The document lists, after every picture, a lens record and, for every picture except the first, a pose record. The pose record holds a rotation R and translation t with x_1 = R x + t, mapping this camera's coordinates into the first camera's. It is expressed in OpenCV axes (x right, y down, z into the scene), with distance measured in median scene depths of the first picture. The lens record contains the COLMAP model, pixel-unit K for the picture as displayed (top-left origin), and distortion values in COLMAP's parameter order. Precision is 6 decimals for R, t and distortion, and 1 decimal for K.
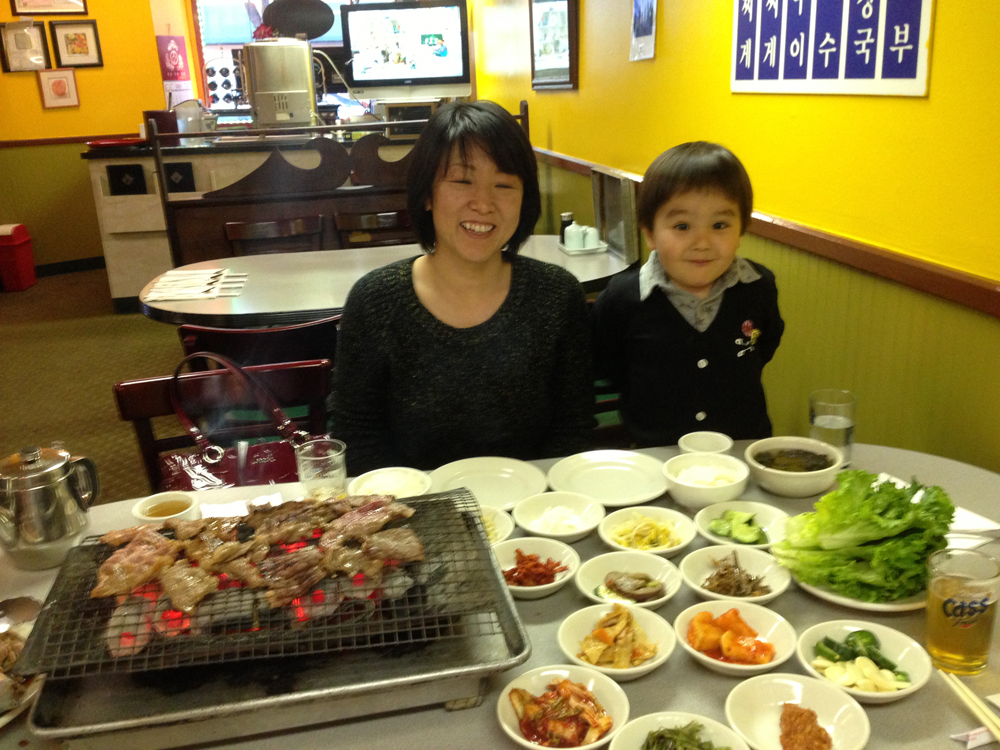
lens RADIAL K [[947.4, 0, 504.6], [0, 947.4, 376.1], [0, 0, 1]] dist [0.032278, 0.000000]
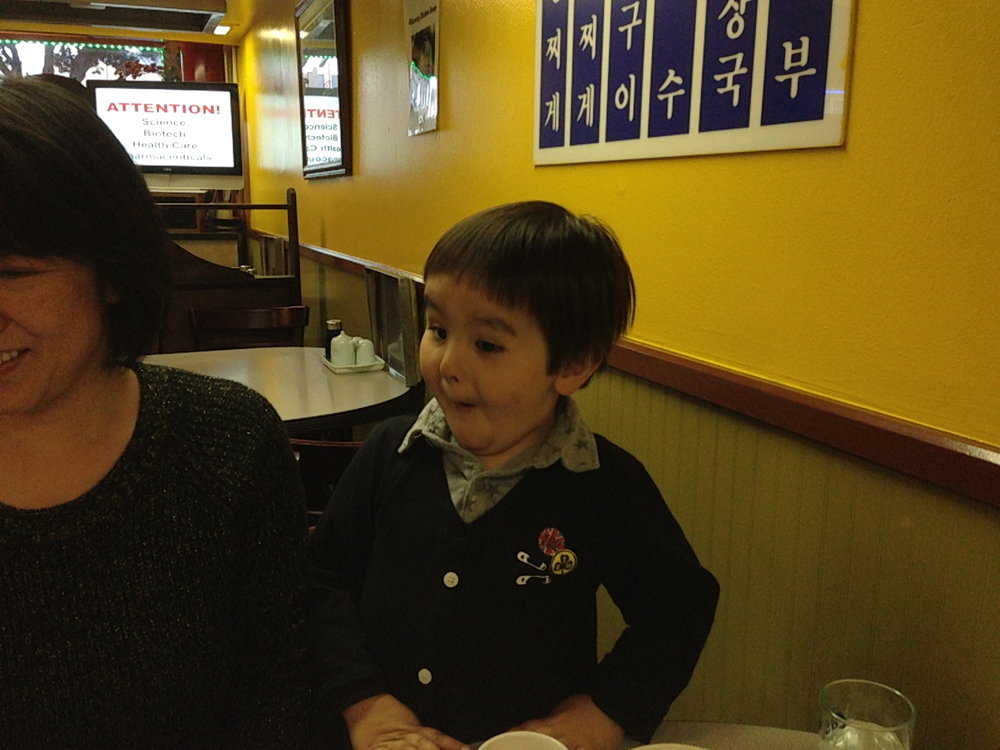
lens RADIAL K [[947.4, 0, 499.5], [0, 947.4, 375.1], [0, 0, 1]] dist [0.032278, 0.000000]
pose [[0.979859, 0.008192, 0.199522, 0.076432], [0.014891, 0.993378, -0.113921, -0.059446], [-0.199134, 0.114598, 0.973249, 0.356973]]
